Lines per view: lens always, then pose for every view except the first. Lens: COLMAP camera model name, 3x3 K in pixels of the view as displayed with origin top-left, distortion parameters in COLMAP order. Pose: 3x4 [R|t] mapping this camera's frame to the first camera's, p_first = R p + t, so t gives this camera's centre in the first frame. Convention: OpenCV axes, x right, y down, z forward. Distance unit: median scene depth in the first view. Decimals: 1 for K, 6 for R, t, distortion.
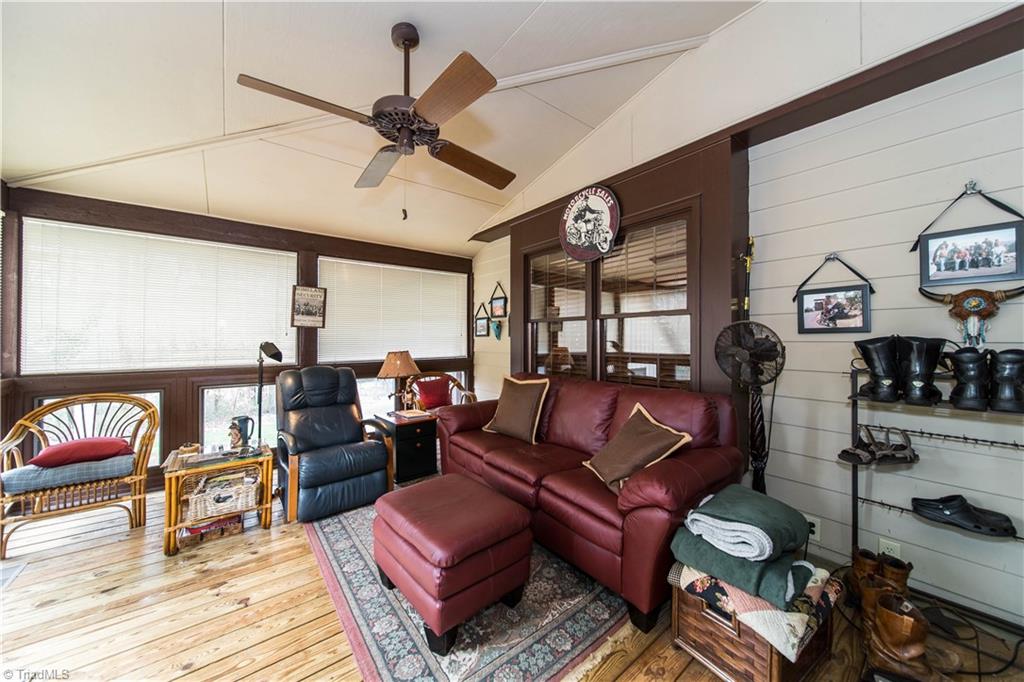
lens RADIAL K [[357.9, 0, 516.5], [0, 357.9, 336.8], [0, 0, 1]] dist [0.001064, -0.000155]
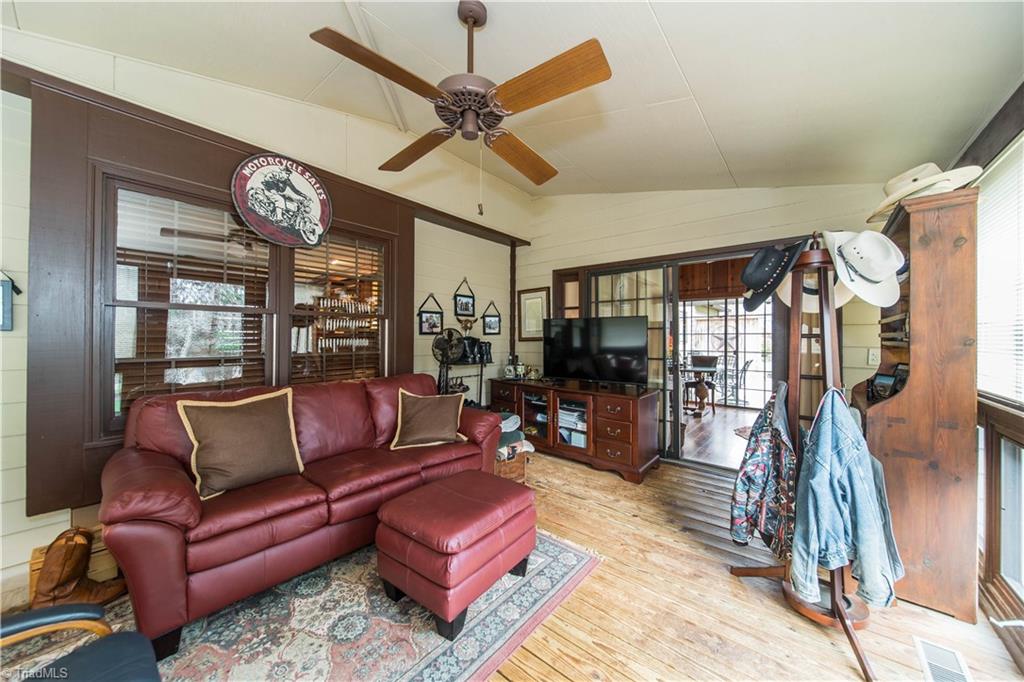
lens RADIAL K [[357.9, 0, 515.4], [0, 357.9, 339.1], [0, 0, 1]] dist [0.001064, -0.000155]
pose [[-0.194783, -0.000491, 0.980846, -0.780859], [-0.007543, 0.999971, -0.000997, 0.007698], [-0.980817, -0.007593, -0.194781, 0.669794]]
